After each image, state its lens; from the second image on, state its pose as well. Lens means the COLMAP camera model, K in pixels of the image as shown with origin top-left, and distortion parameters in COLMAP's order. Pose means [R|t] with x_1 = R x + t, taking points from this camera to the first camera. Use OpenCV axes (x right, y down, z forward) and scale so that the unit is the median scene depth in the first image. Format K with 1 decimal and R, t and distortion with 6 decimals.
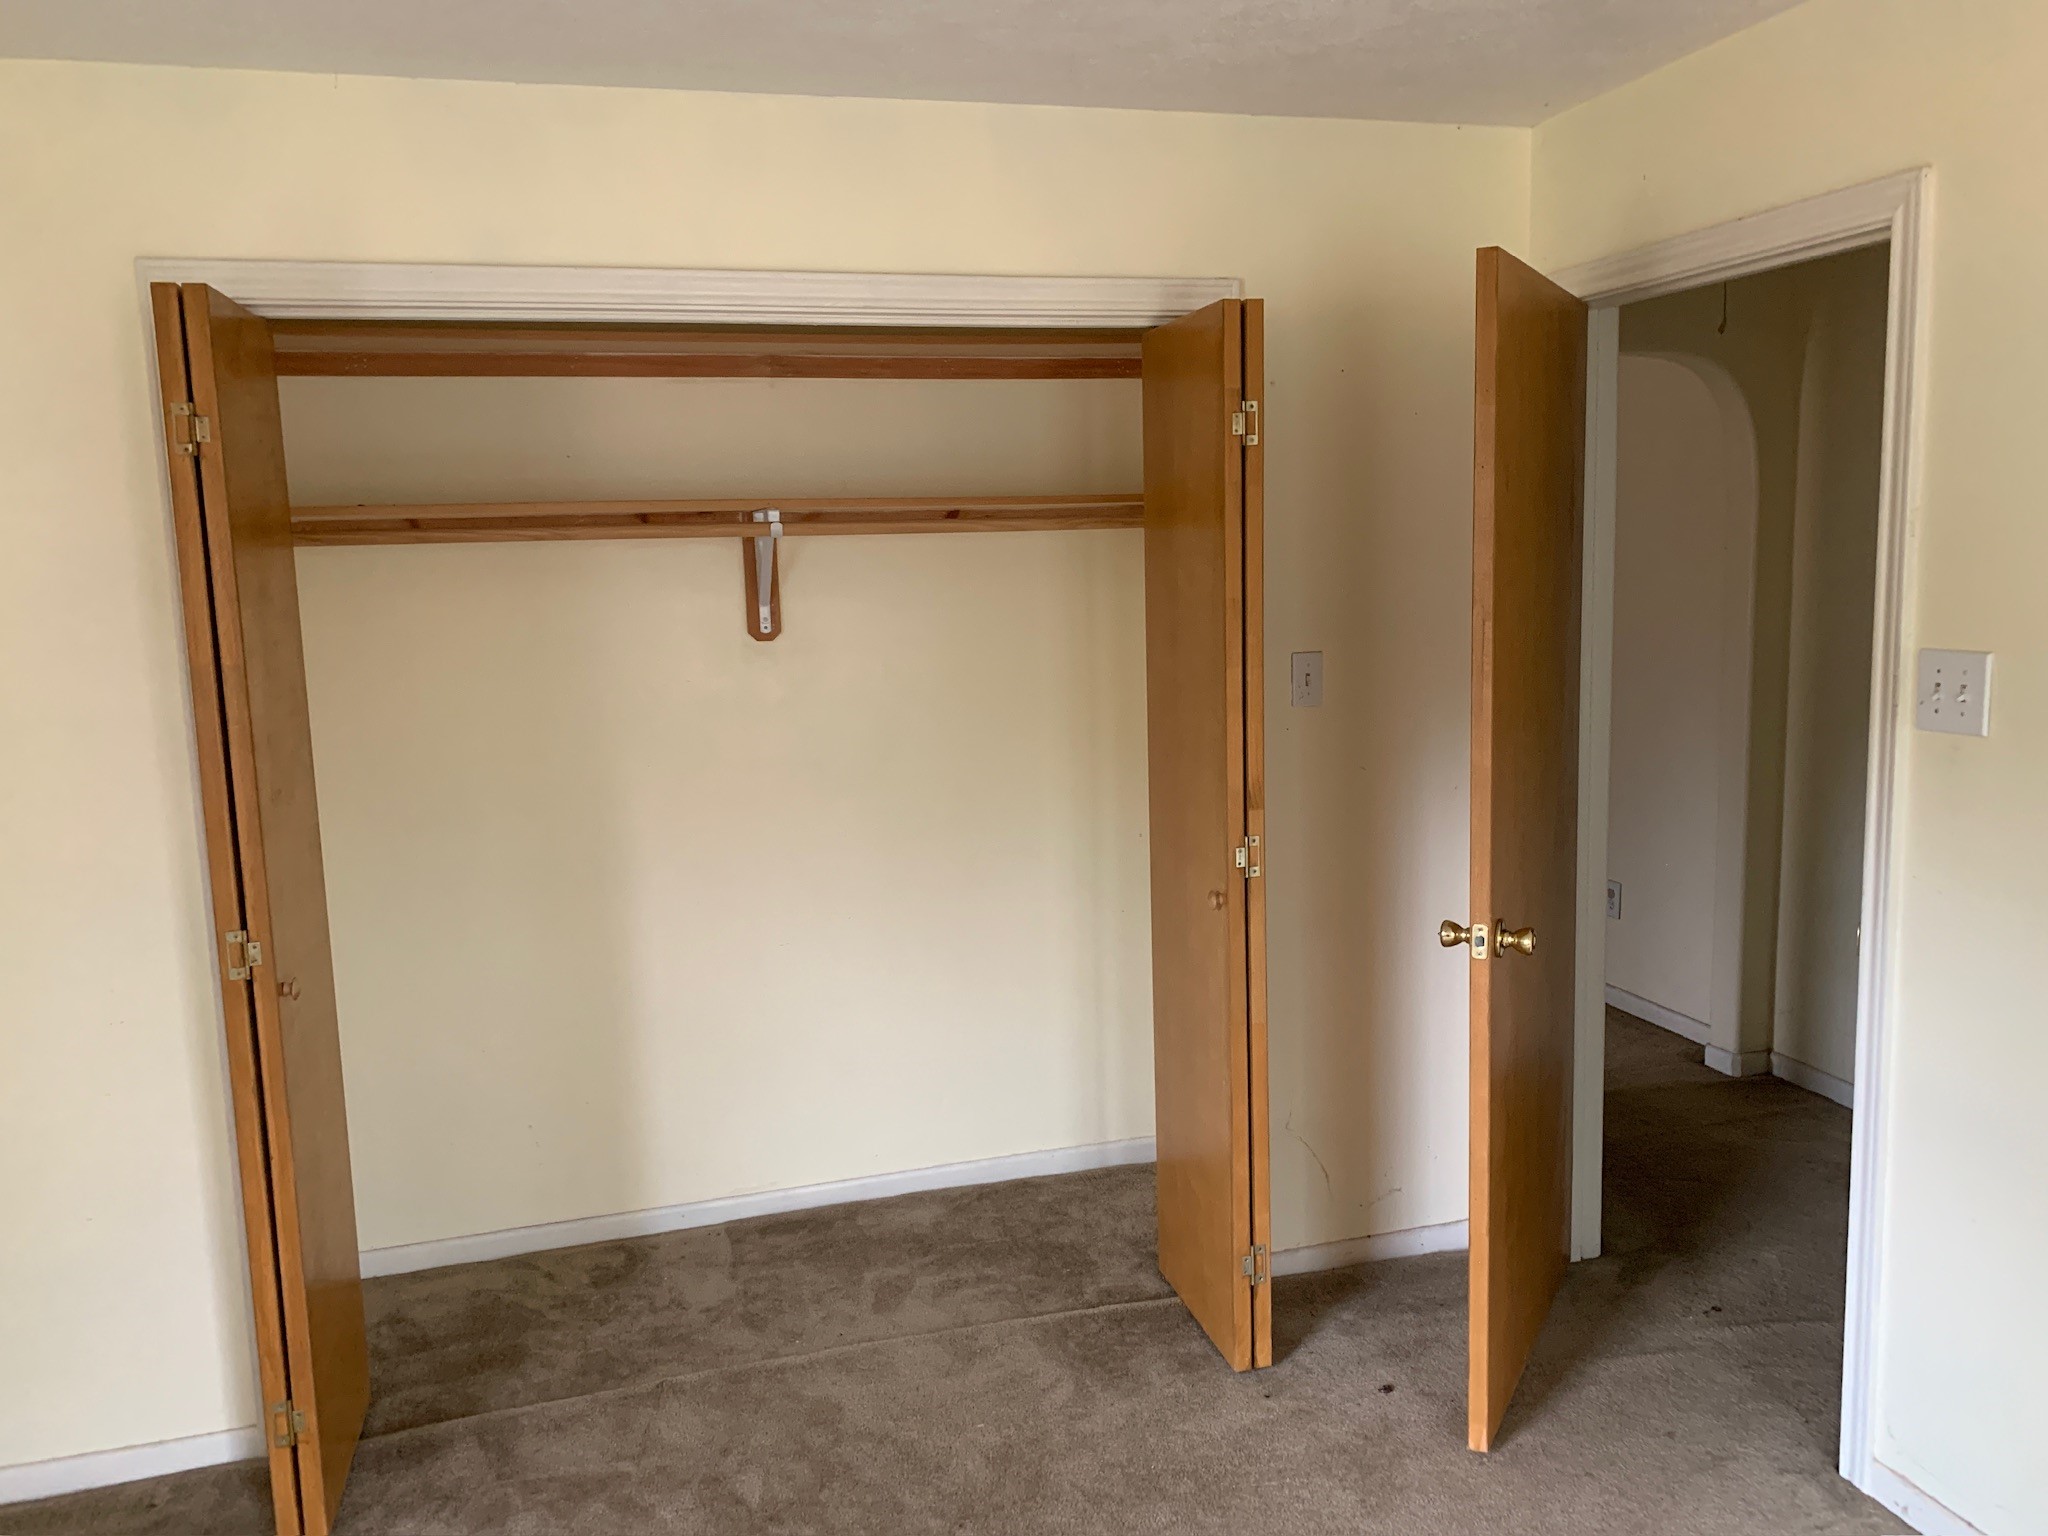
lens RADIAL K [[1602.5, 0, 1017.1], [0, 1602.5, 757.8], [0, 0, 1]] dist [0.046194, -0.050065]
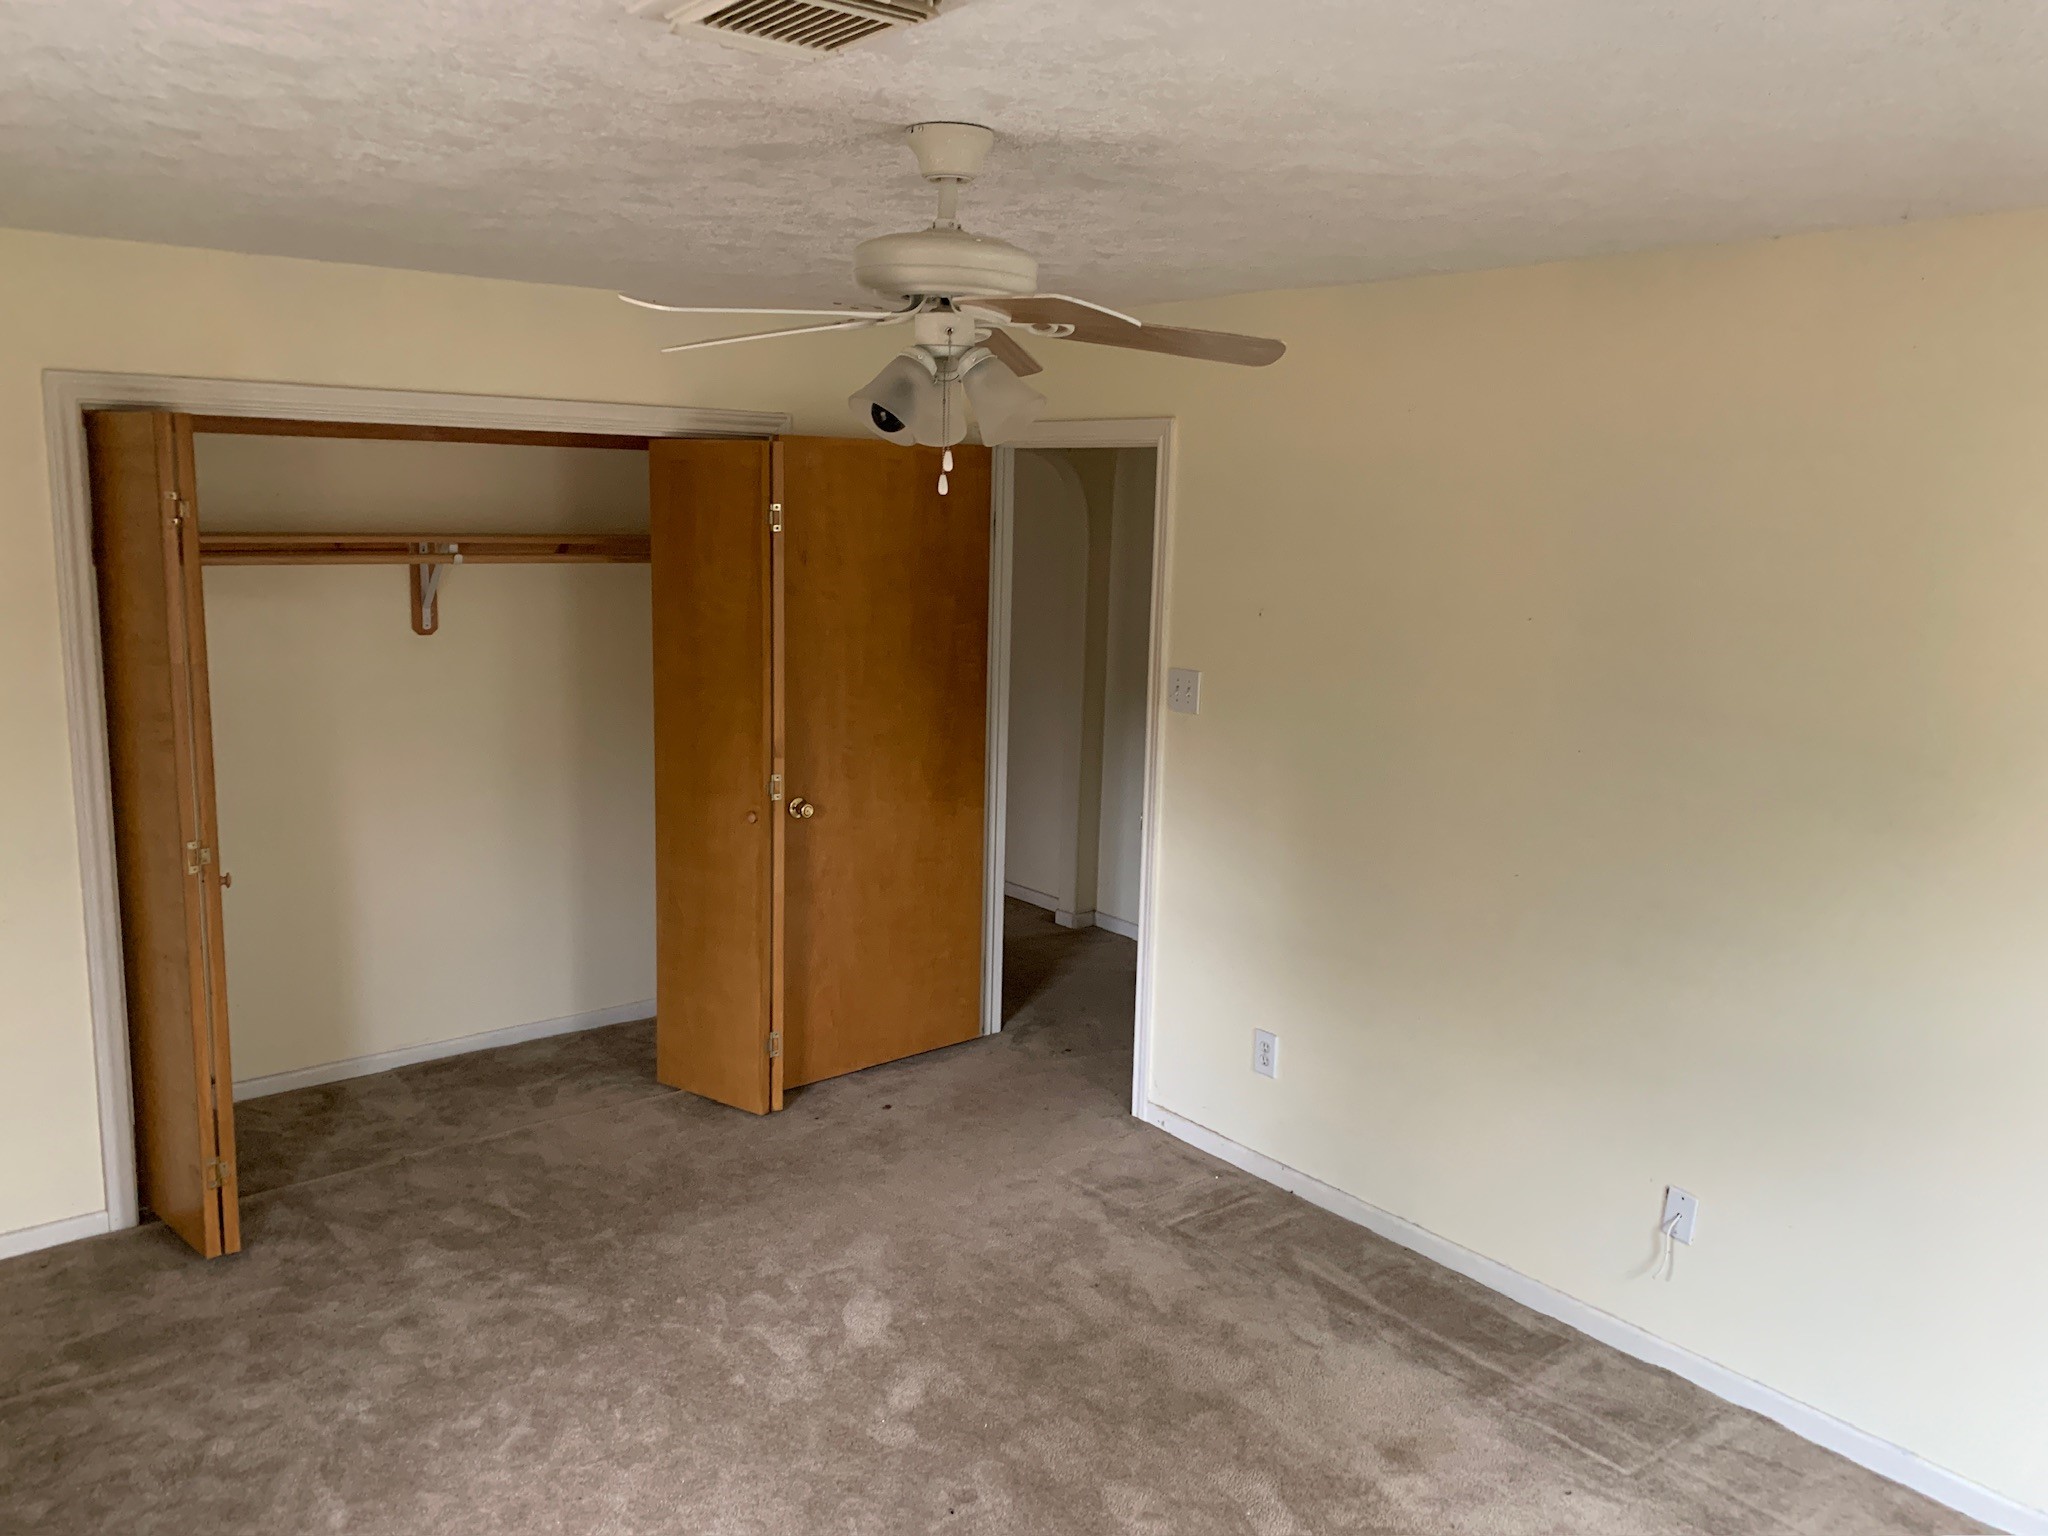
lens RADIAL K [[1602.5, 0, 1024.1], [0, 1602.5, 766.3], [0, 0, 1]] dist [0.046194, -0.050065]
pose [[0.922257, -0.015262, 0.386277, -0.249752], [0.000437, 0.999261, 0.038439, -0.016814], [-0.386578, -0.035282, 0.921582, -0.509206]]
